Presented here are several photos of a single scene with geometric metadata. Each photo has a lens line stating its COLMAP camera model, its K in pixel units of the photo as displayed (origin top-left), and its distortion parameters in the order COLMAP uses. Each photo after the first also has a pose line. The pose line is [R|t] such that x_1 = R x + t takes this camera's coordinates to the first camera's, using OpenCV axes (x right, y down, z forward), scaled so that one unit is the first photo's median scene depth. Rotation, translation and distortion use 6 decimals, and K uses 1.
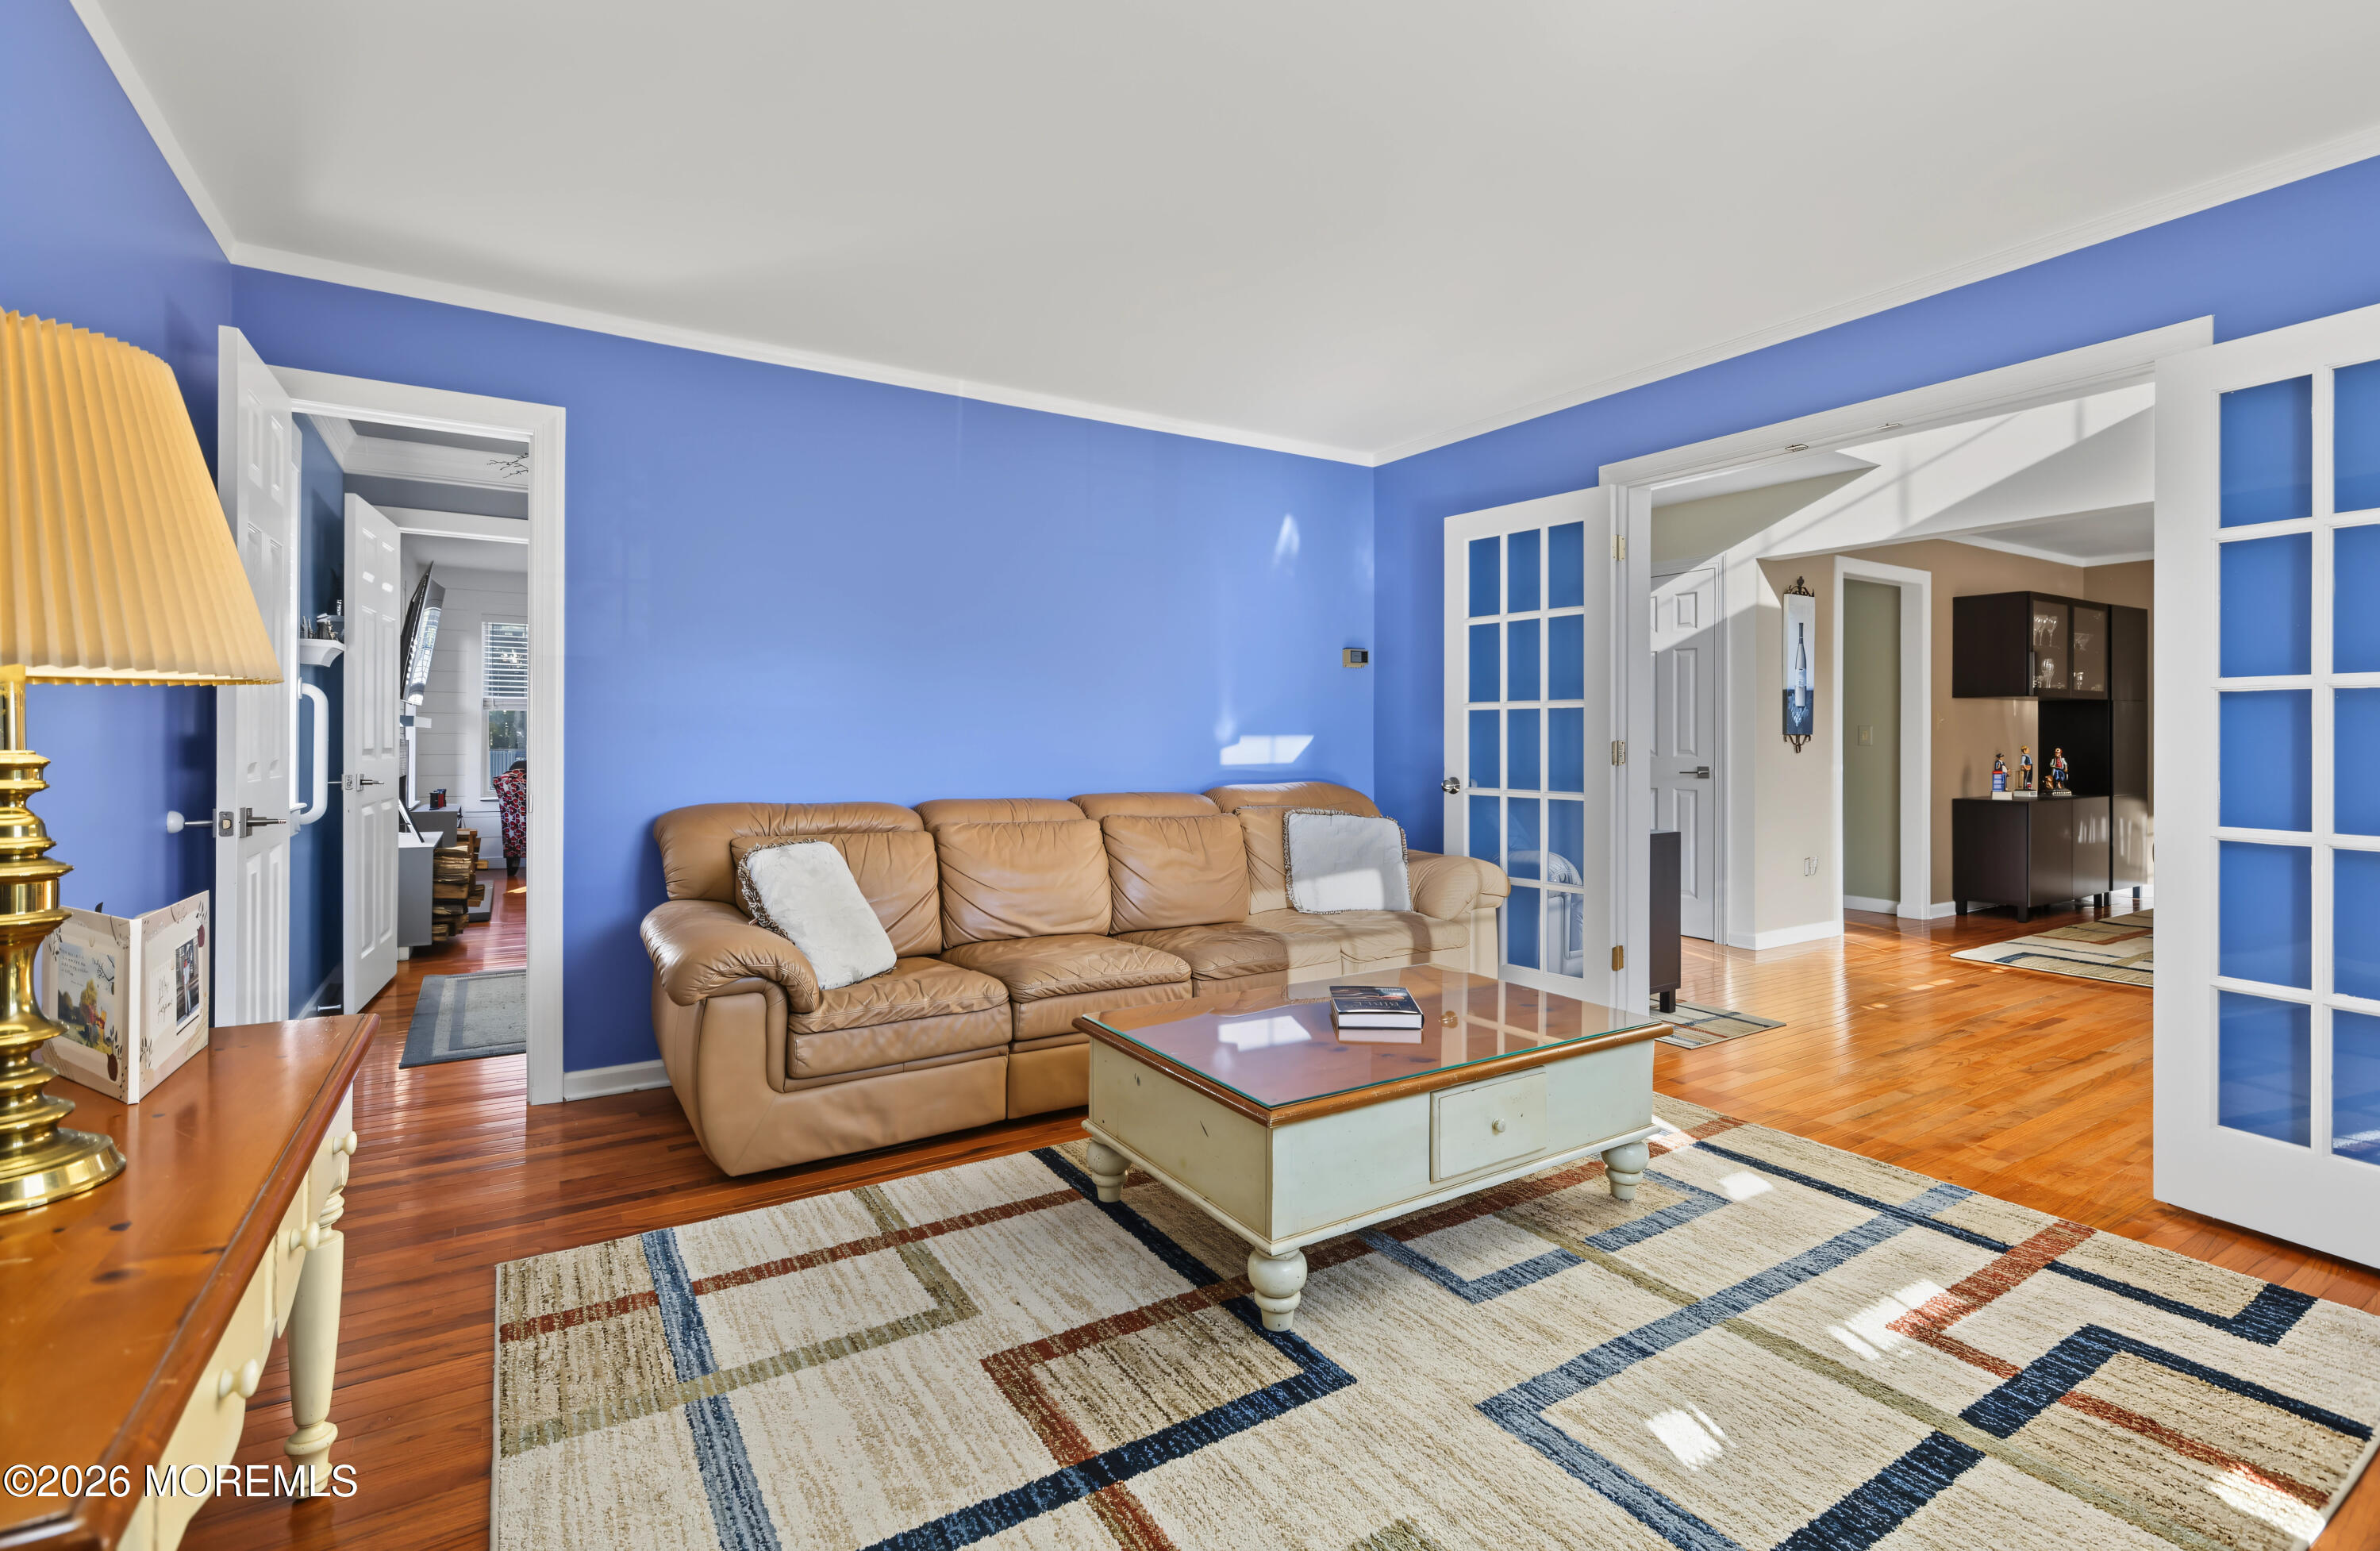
lens RADIAL K [[1064.2, 0, 1160.6], [0, 1064.2, 731.7], [0, 0, 1]] dist [-0.002199, -0.000308]
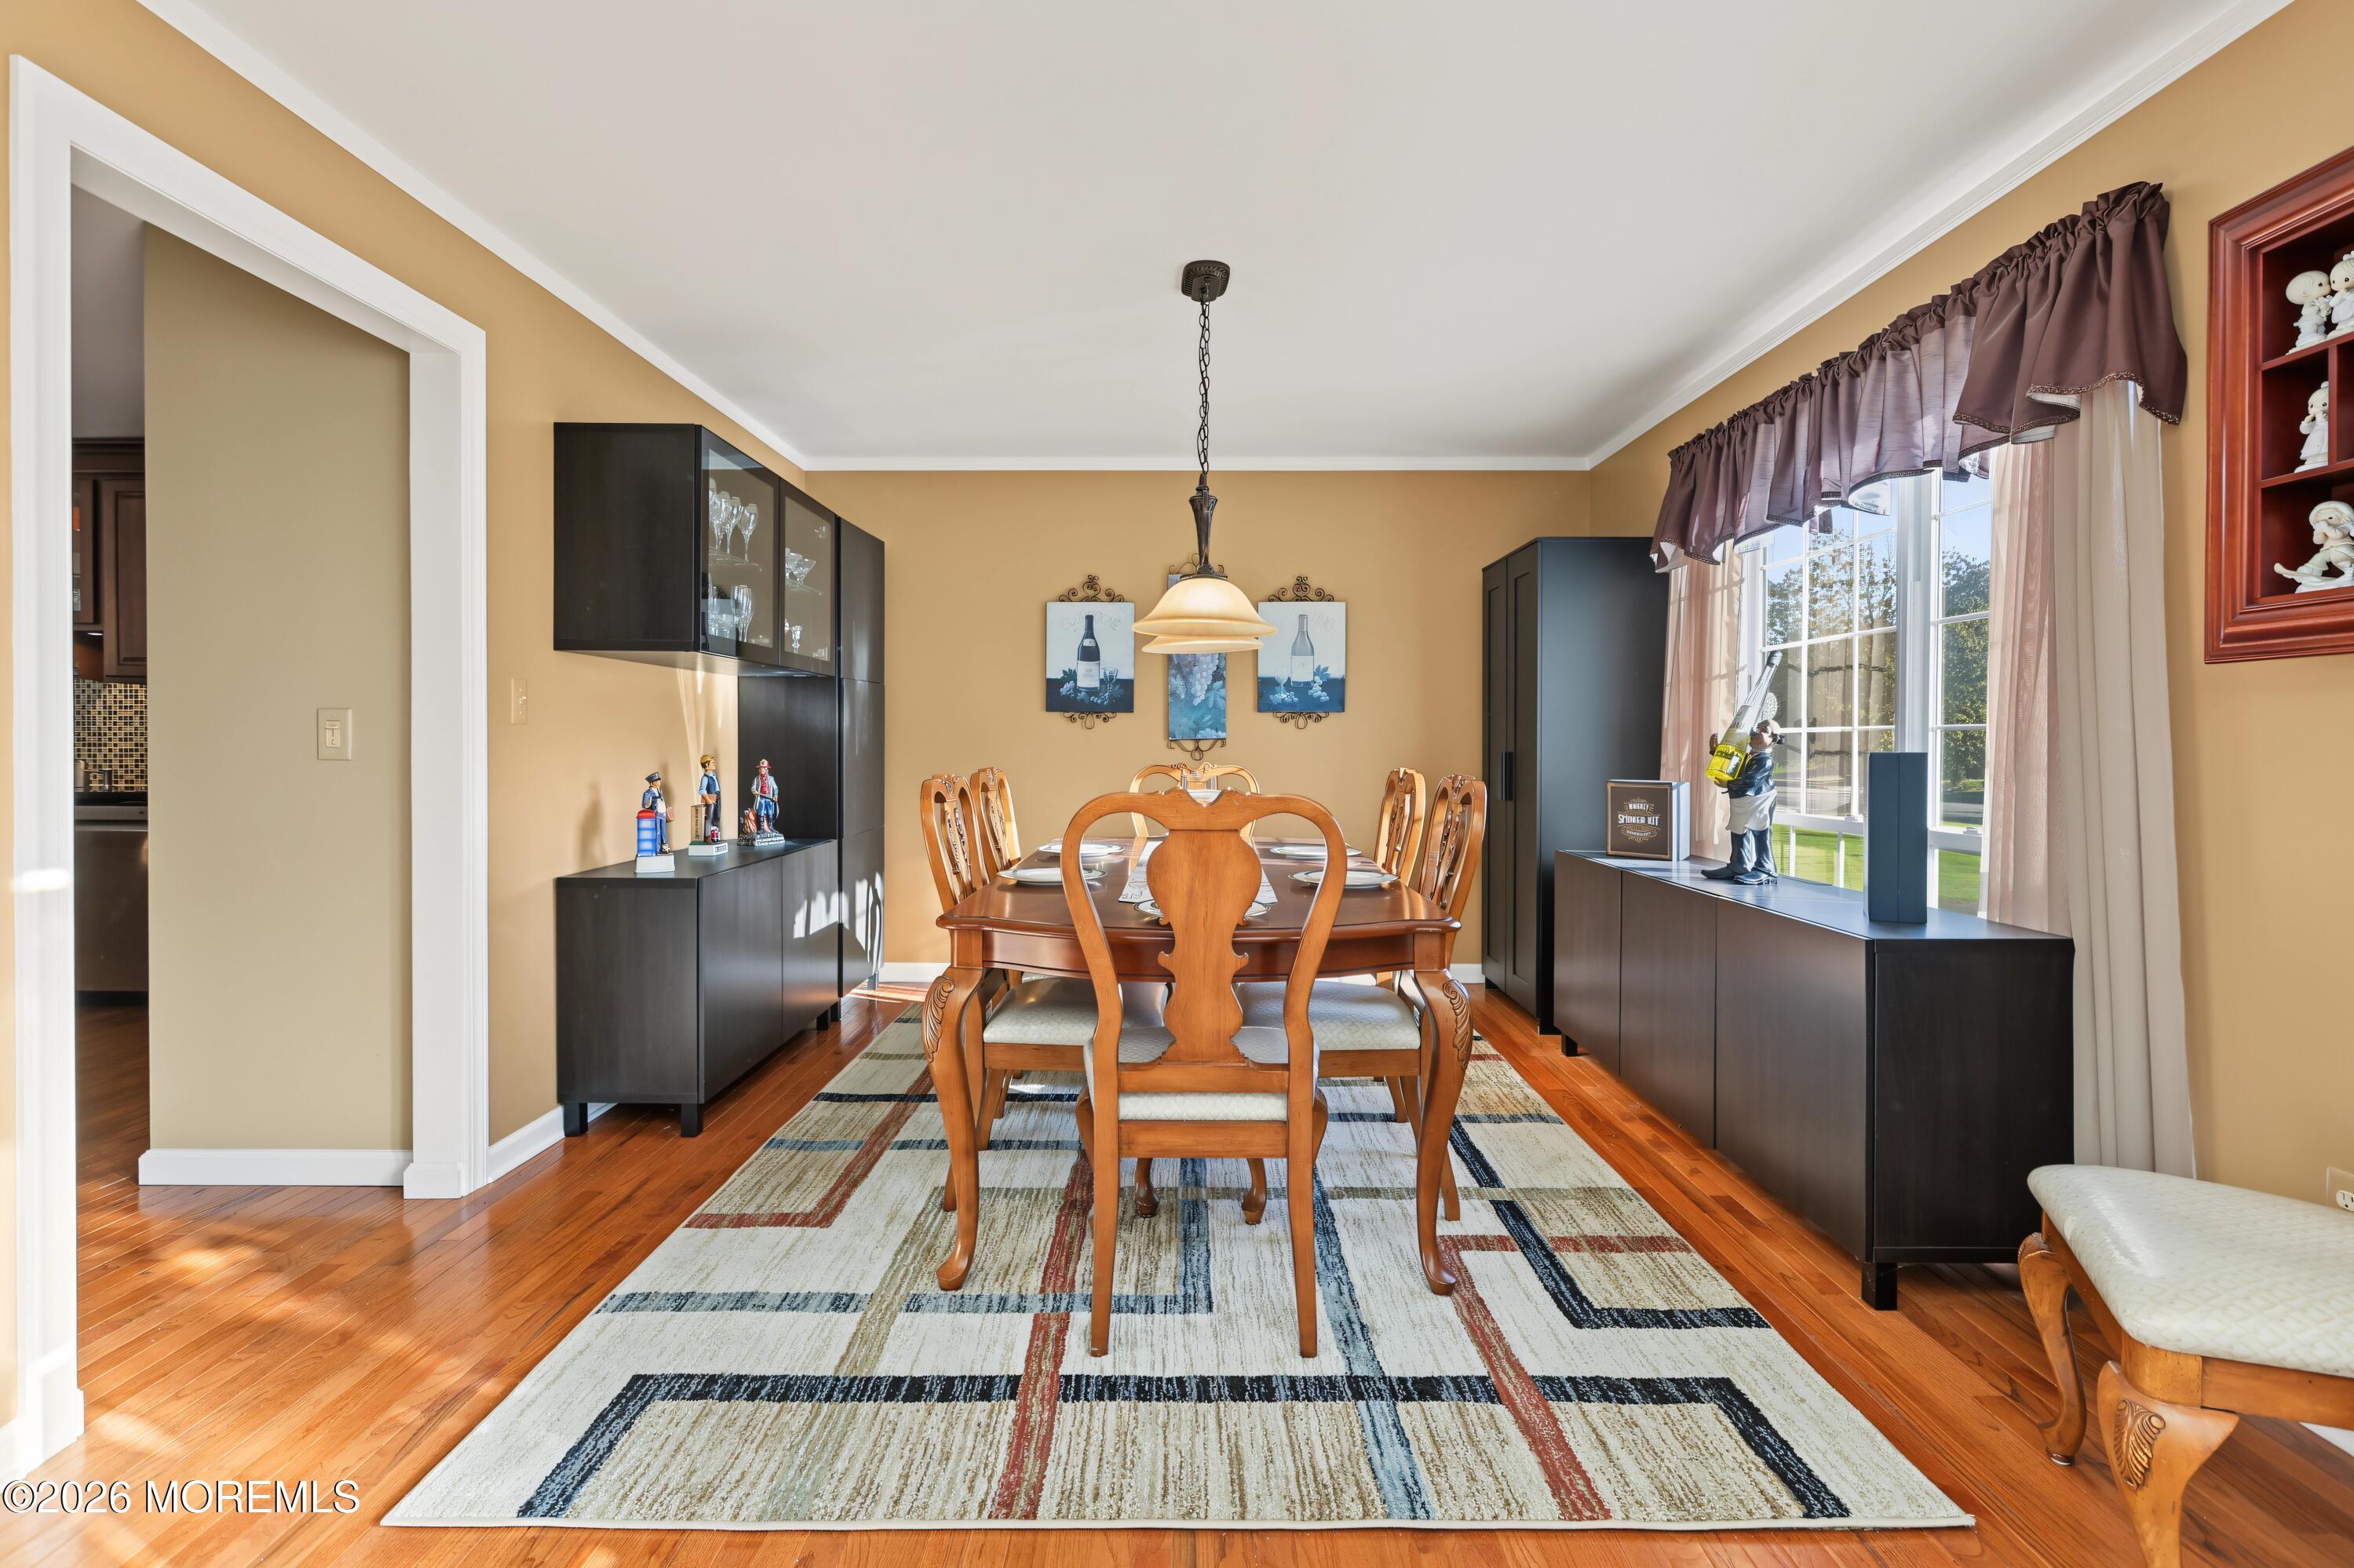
lens RADIAL K [[1089.0, 0, 1179.1], [0, 1089.0, 752.3], [0, 0, 1]] dist [-0.003488, 0.002301]
pose [[0.521256, -0.007160, 0.853370, 0.754634], [-0.006072, 0.999908, 0.012099, 0.005475], [-0.853379, -0.011488, 0.521165, 0.828205]]
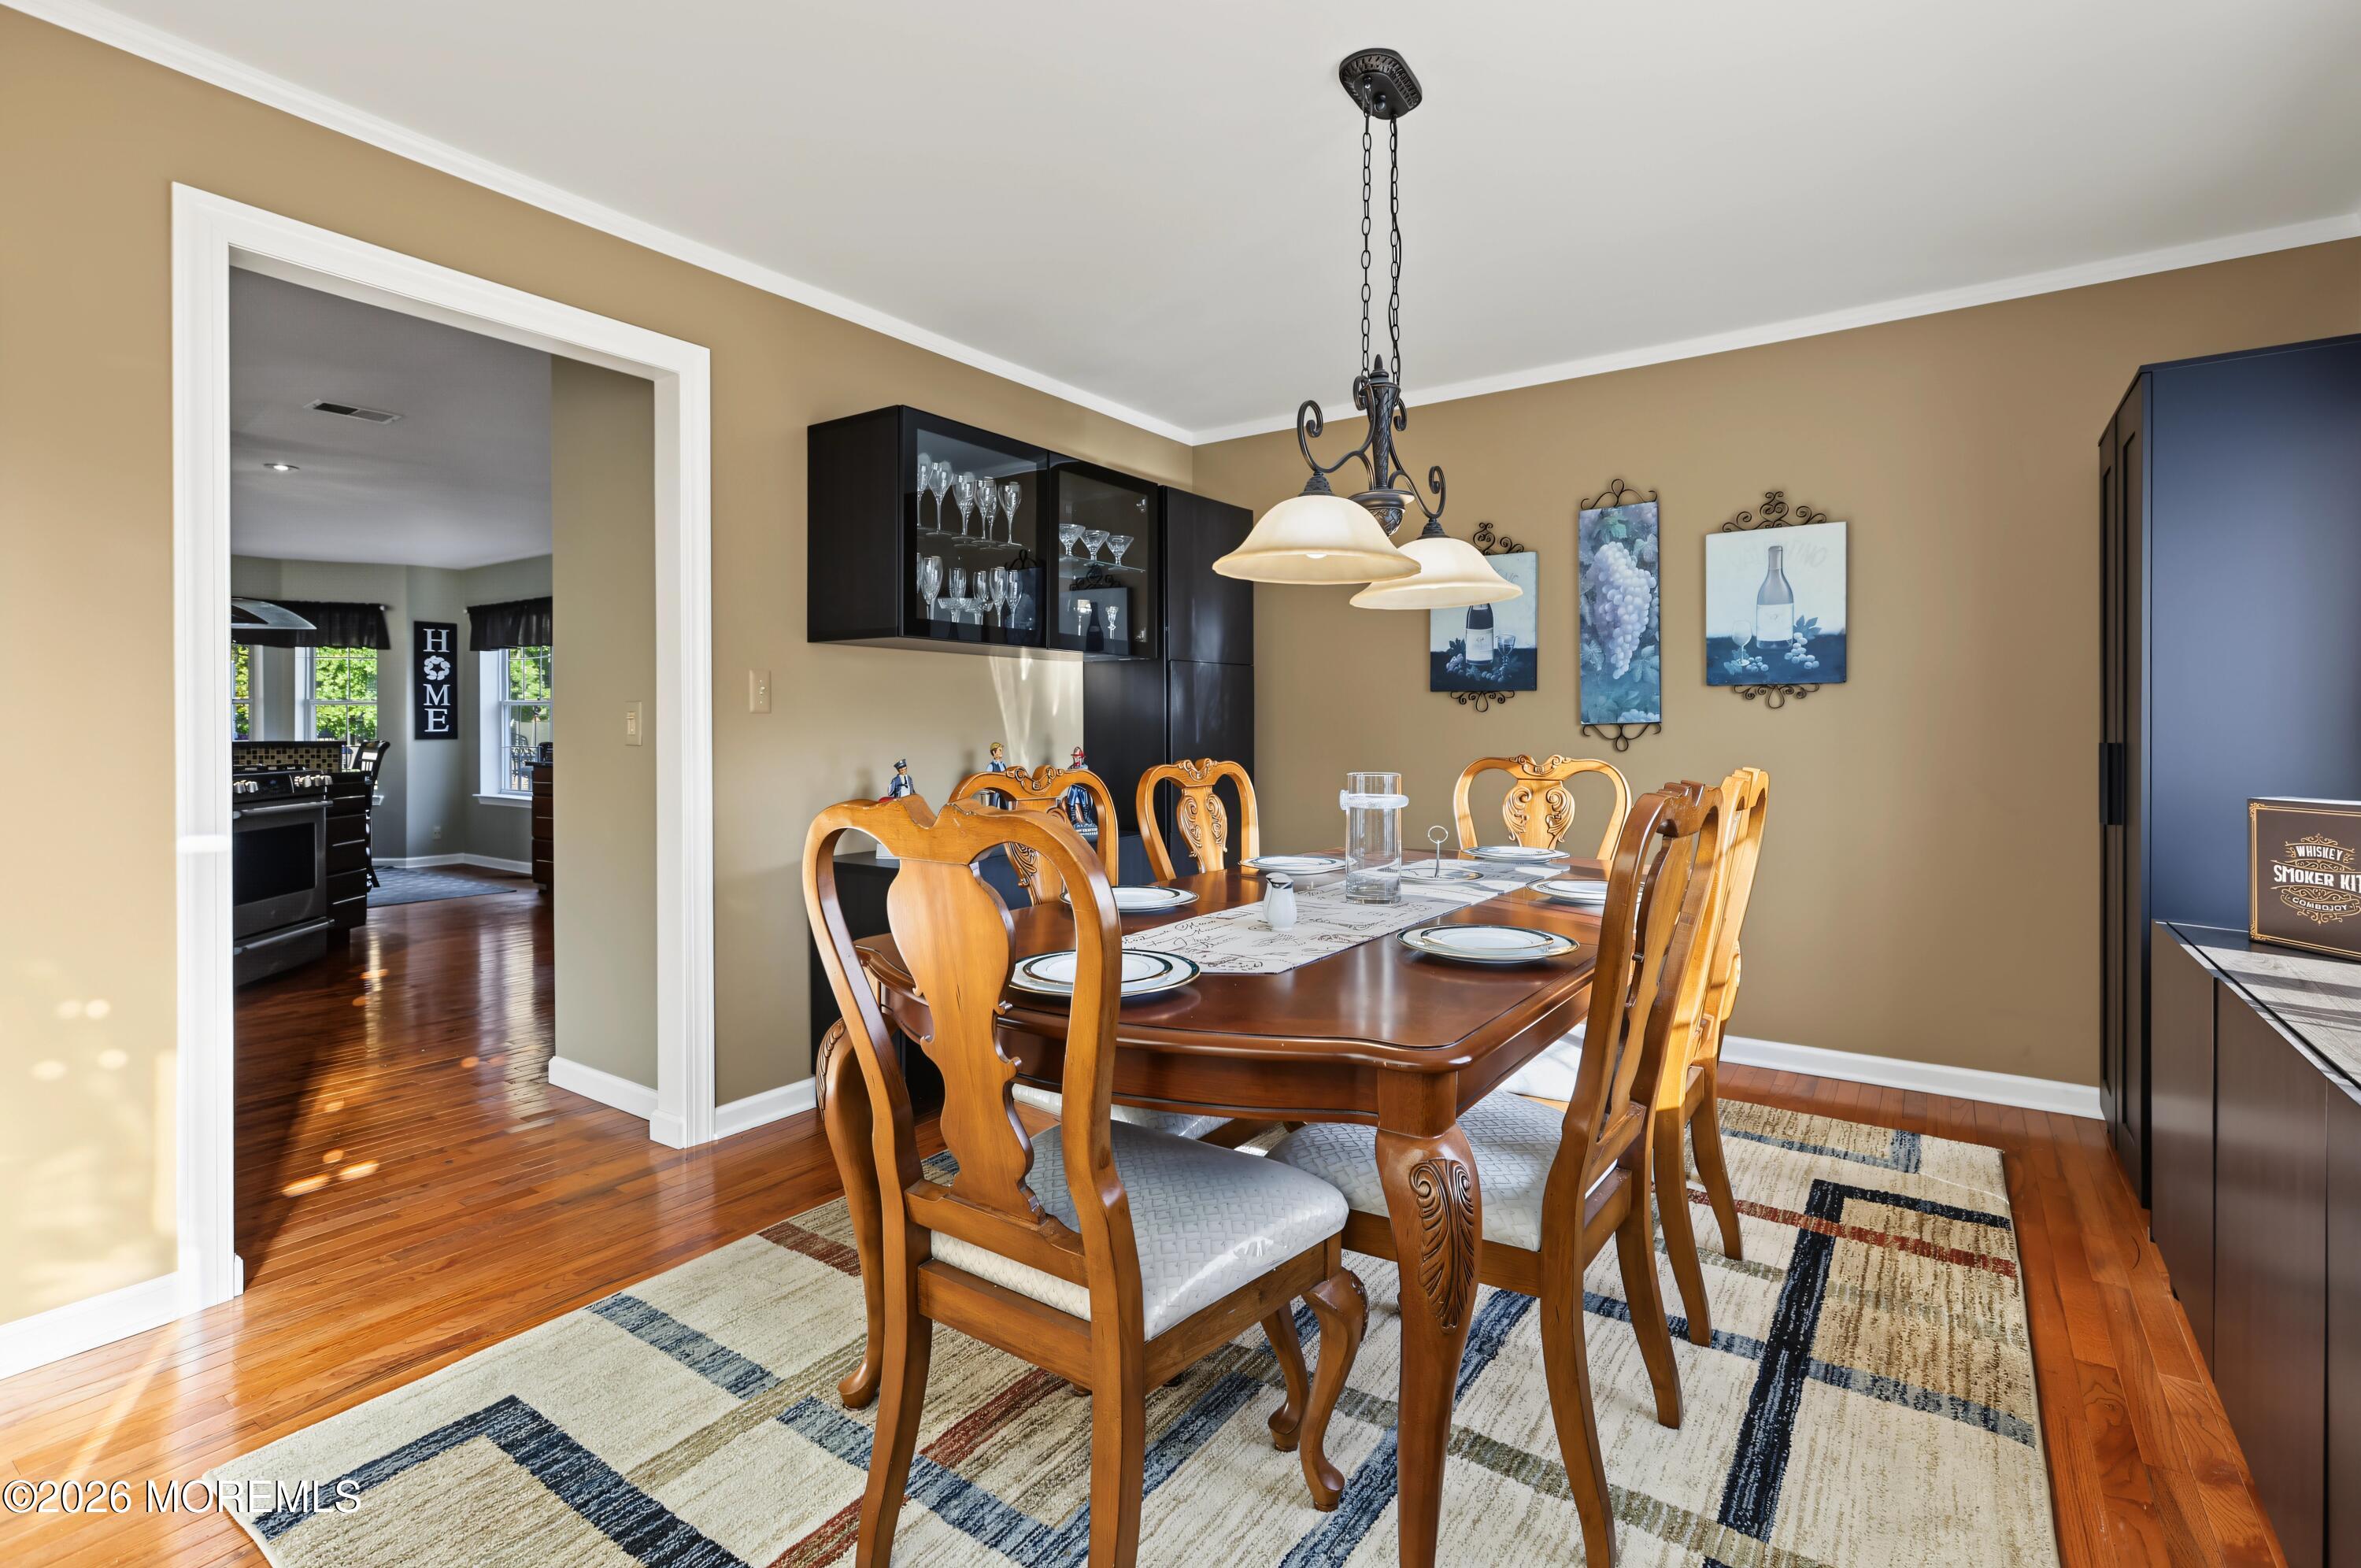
lens RADIAL K [[1092.3, 0, 1190.7], [0, 1092.3, 734.2], [0, 0, 1]] dist [-0.003488, 0.002301]
pose [[0.911981, -0.003165, 0.410221, 1.070249], [-0.001110, 0.999948, 0.010184, 0.005081], [-0.410231, -0.009743, 0.911929, 0.757737]]
